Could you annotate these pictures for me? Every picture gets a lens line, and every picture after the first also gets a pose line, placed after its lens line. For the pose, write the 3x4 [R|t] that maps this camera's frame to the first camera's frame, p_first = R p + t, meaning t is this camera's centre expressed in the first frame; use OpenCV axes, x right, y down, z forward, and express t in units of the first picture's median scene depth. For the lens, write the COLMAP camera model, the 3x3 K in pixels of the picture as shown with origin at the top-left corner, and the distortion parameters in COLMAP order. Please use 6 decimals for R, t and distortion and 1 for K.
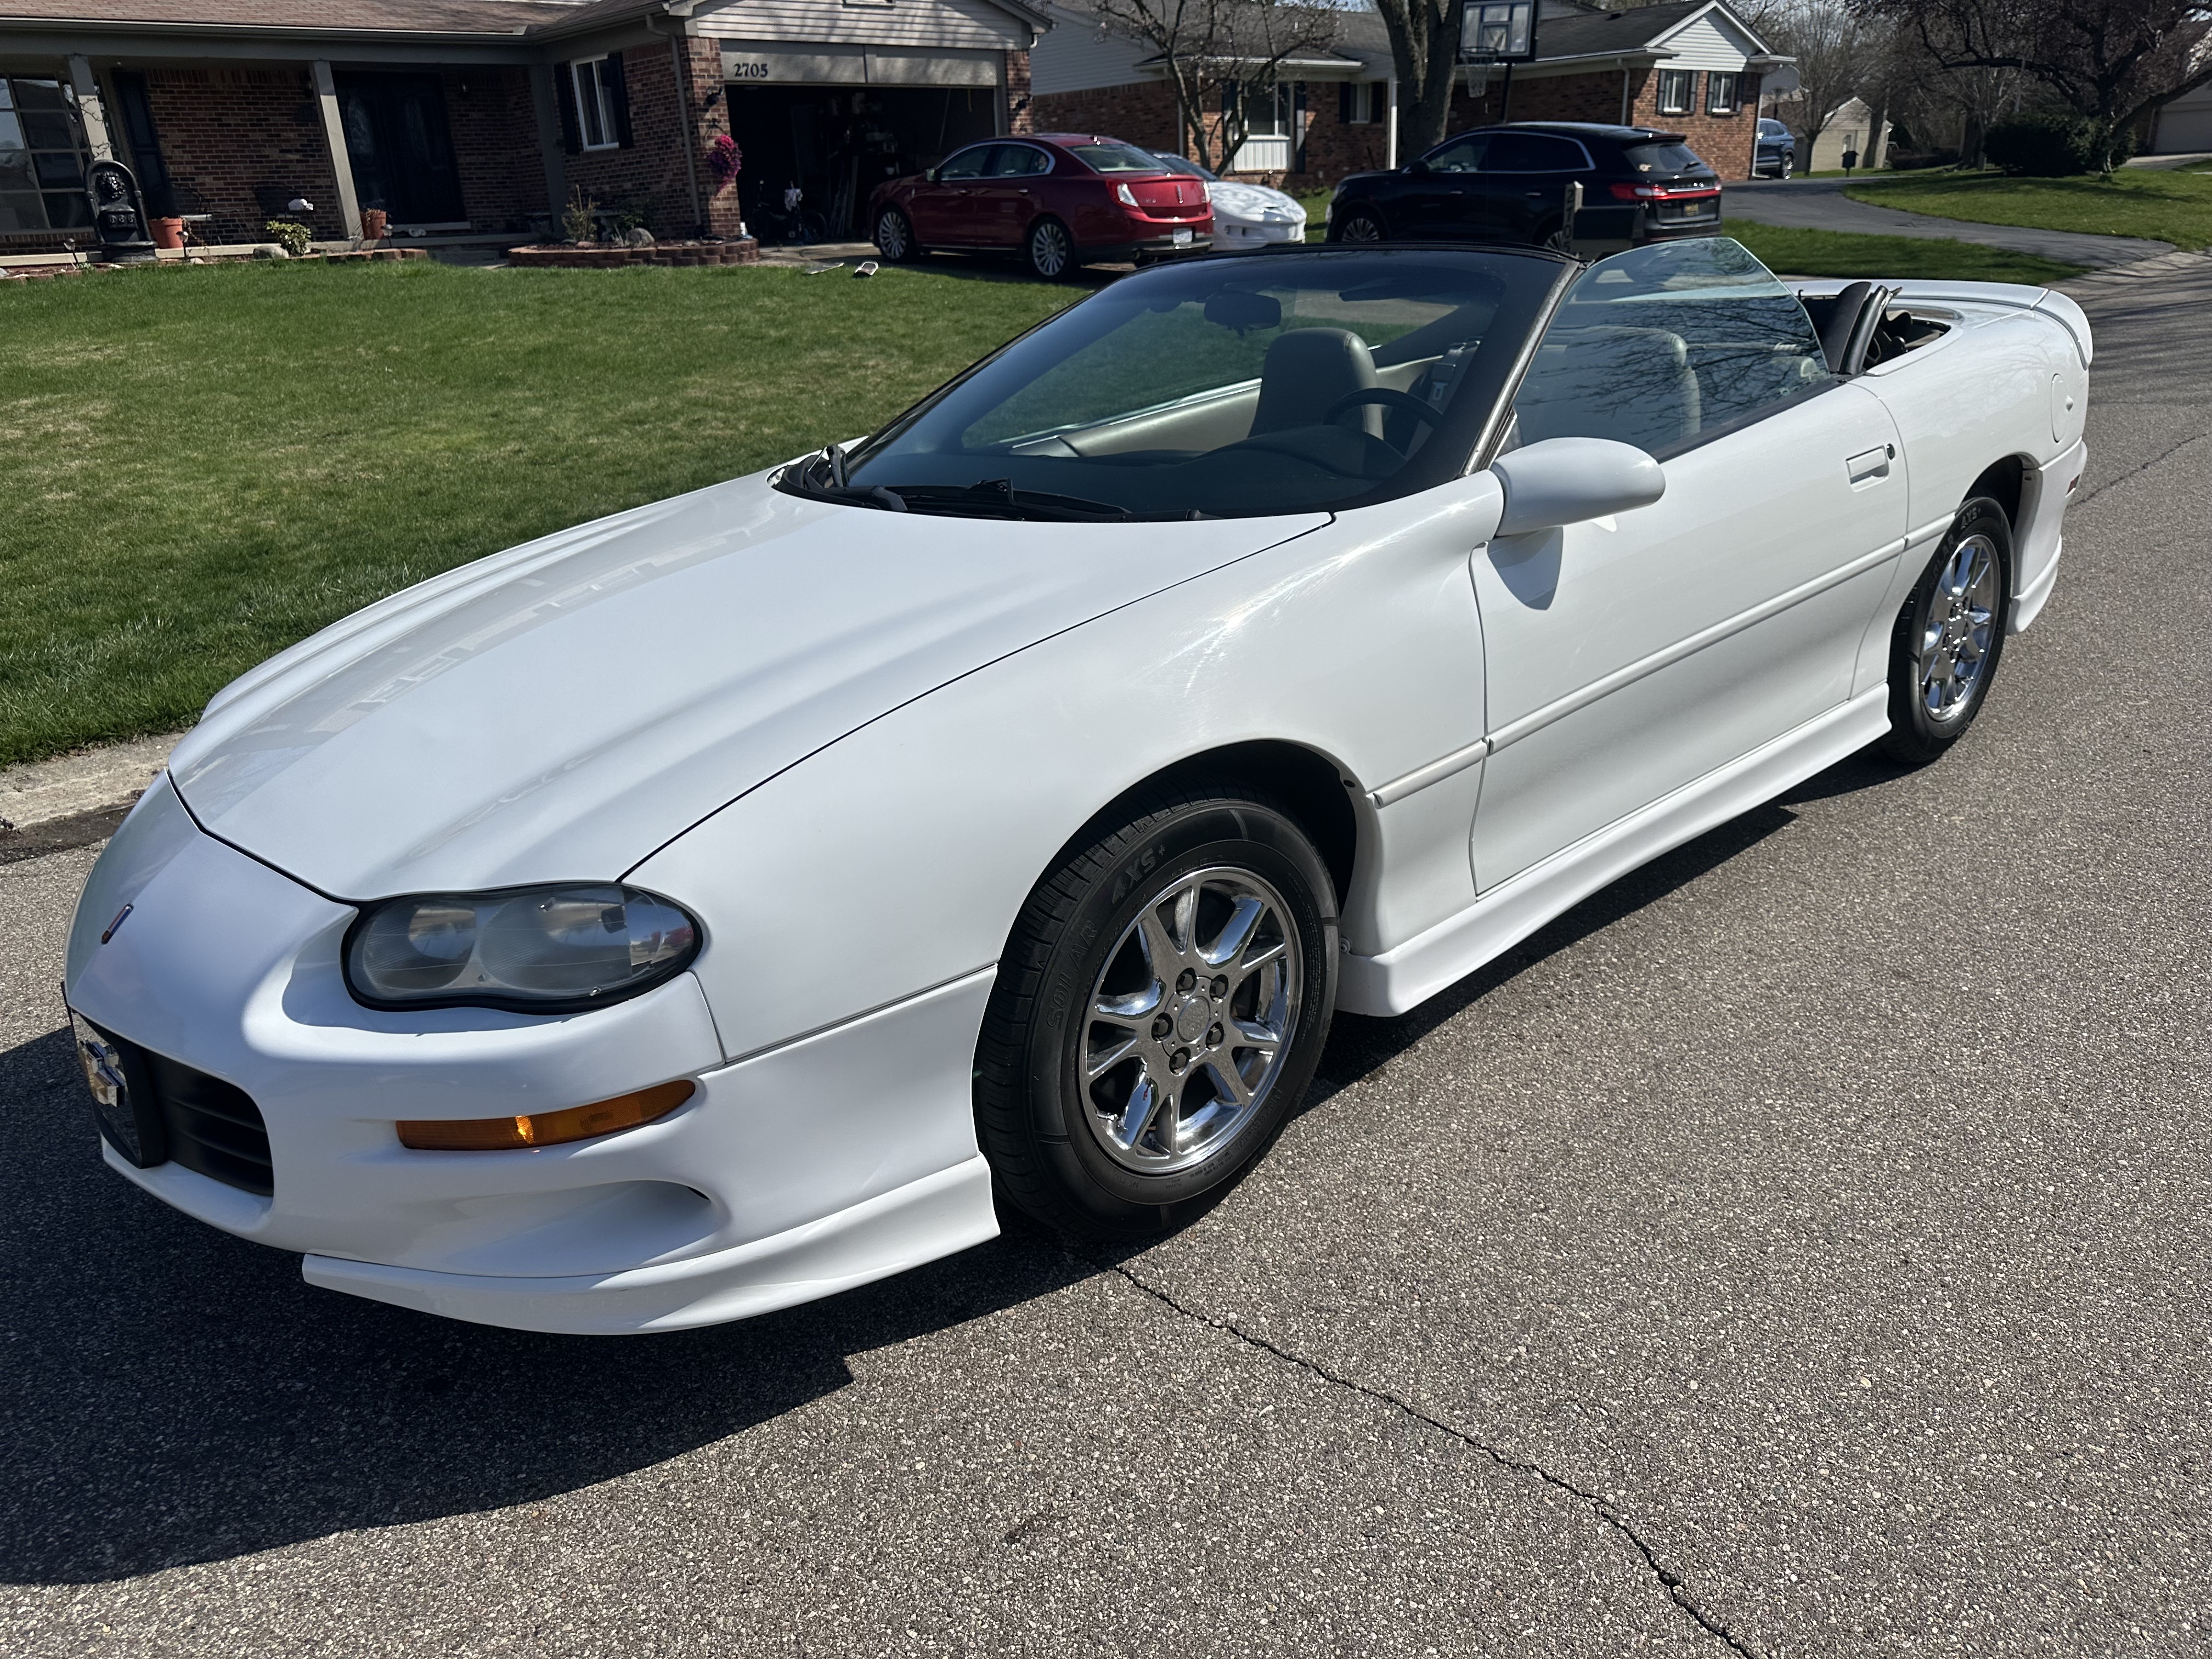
lens RADIAL K [[1544.0, 0, 1111.0], [0, 1544.0, 788.6], [0, 0, 1]] dist [0.057691, -0.067770]
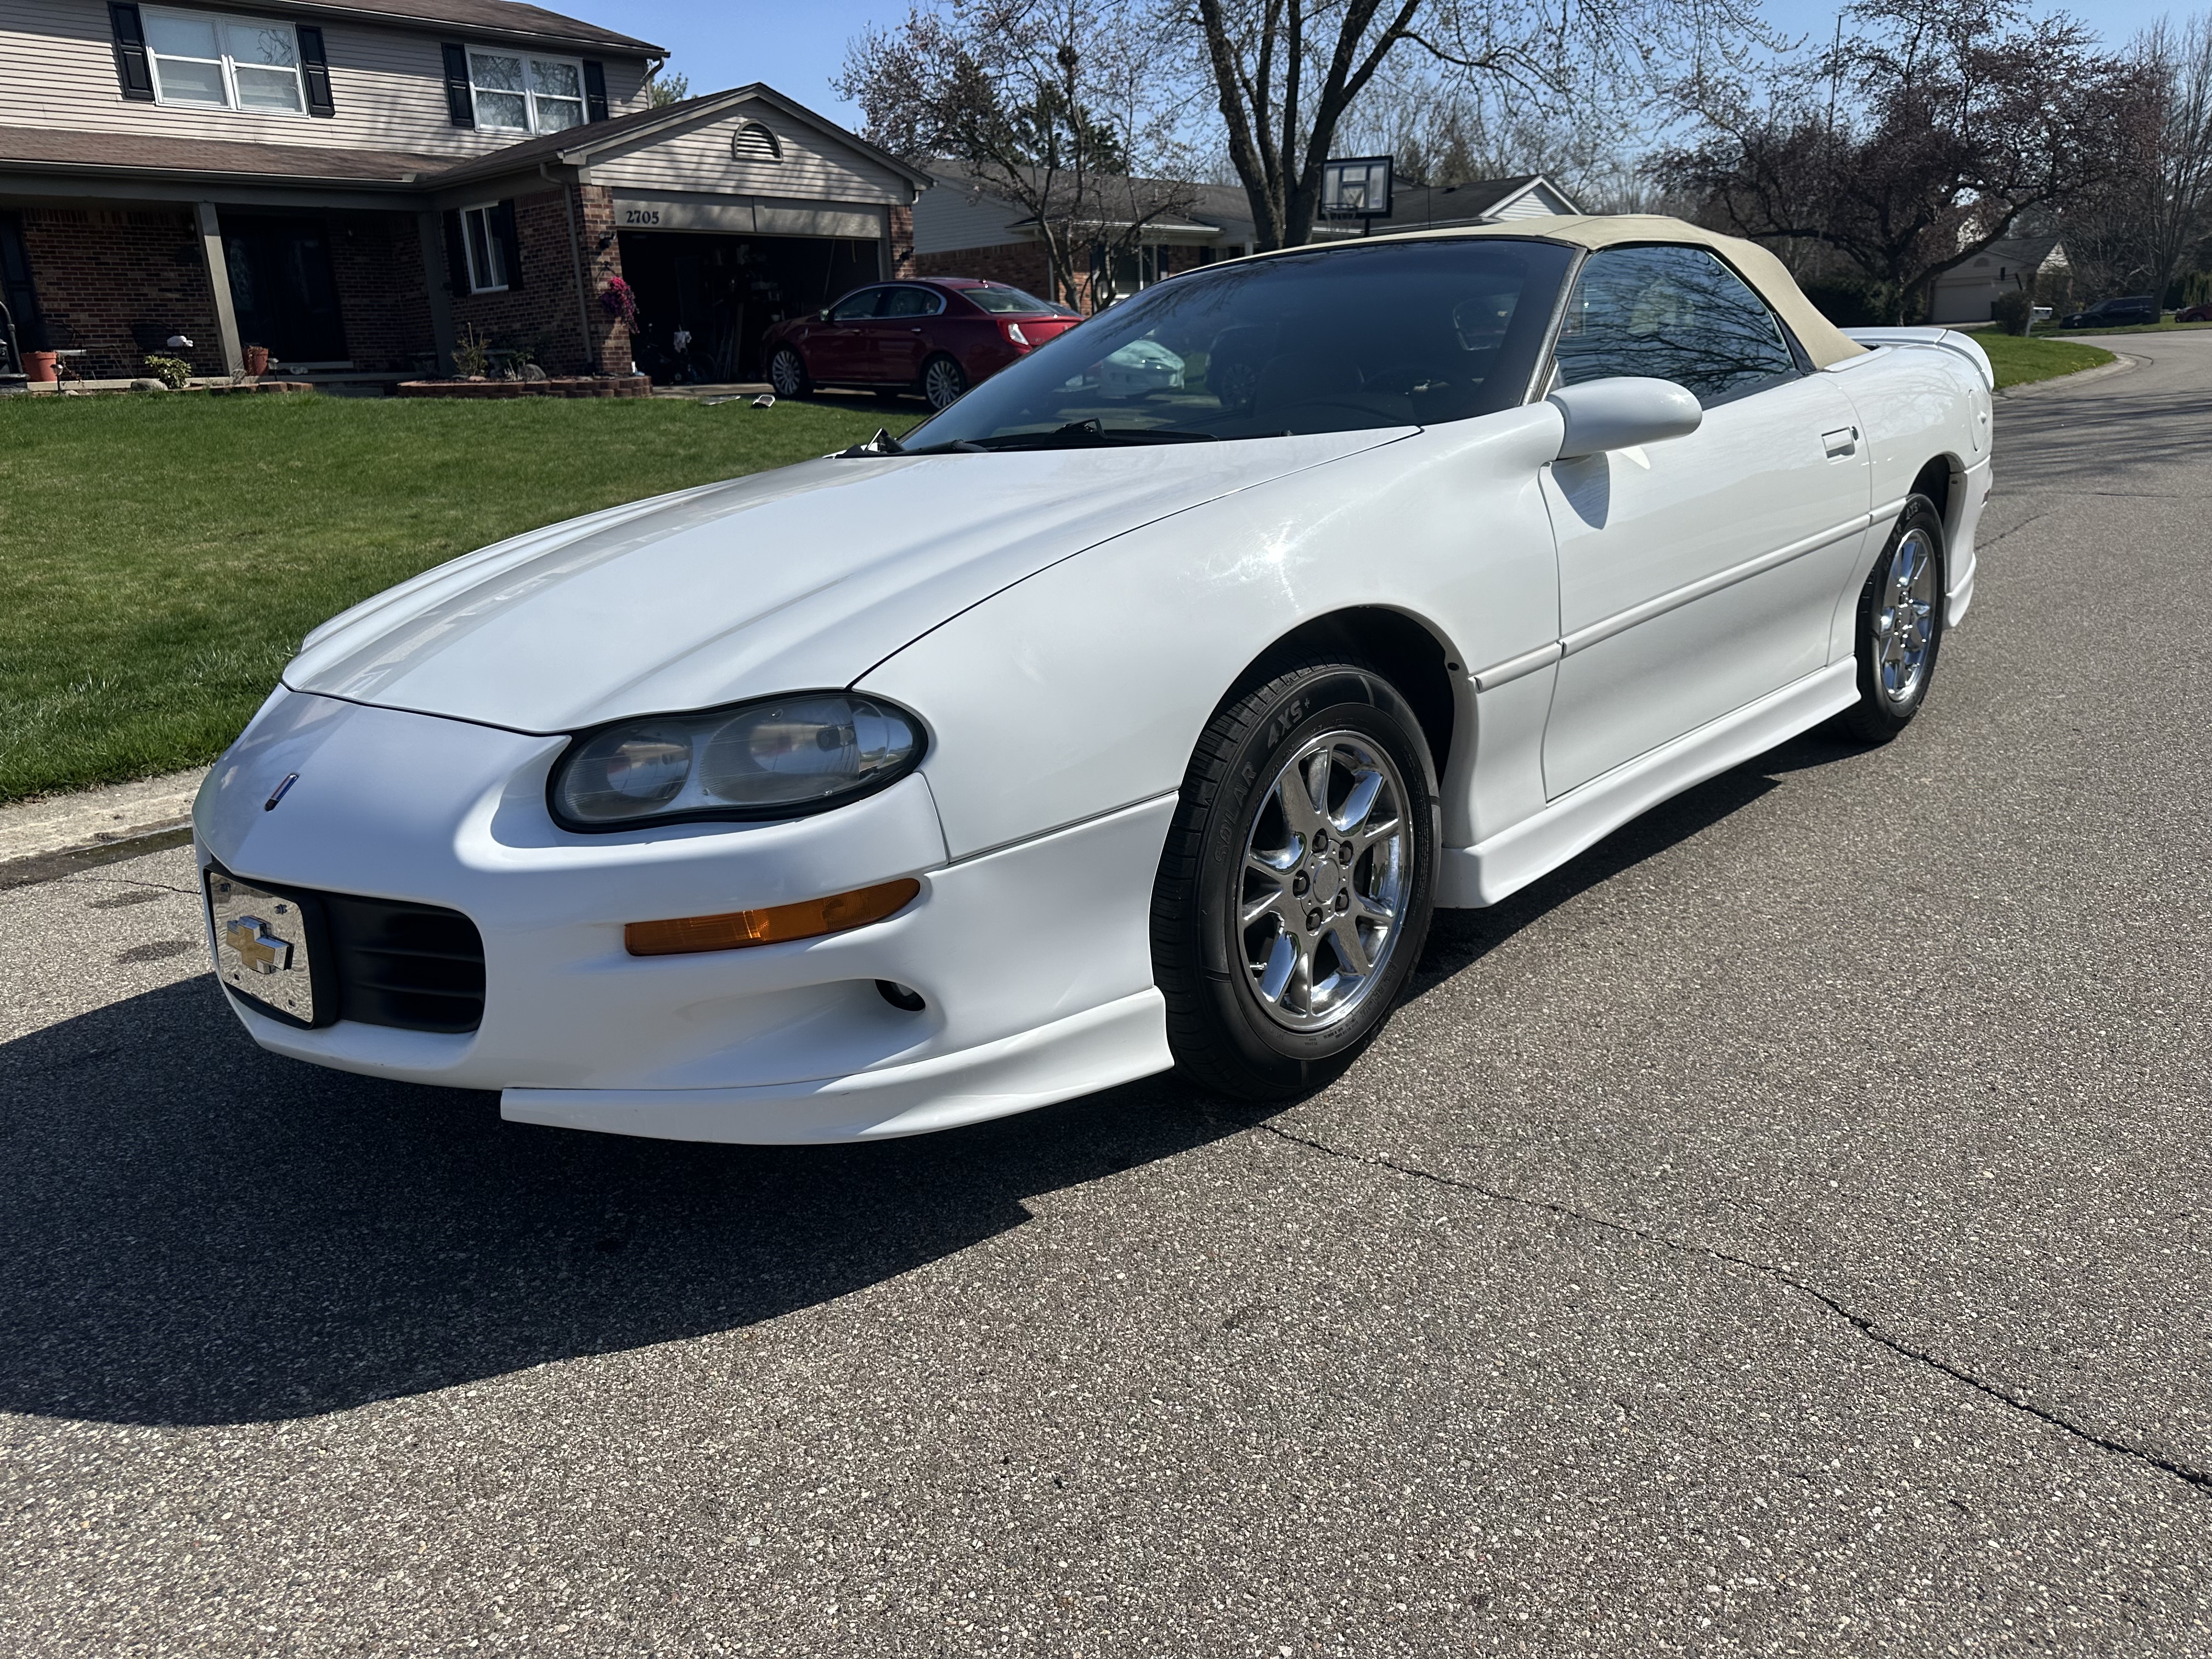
lens RADIAL K [[1551.6, 0, 1062.9], [0, 1551.6, 828.1], [0, 0, 1]] dist [0.059841, -0.070774]
pose [[0.996387, -0.018001, 0.083004, -0.175568], [0.026053, 0.994946, -0.096970, 0.175590], [-0.080839, 0.098782, 0.991820, -0.028121]]
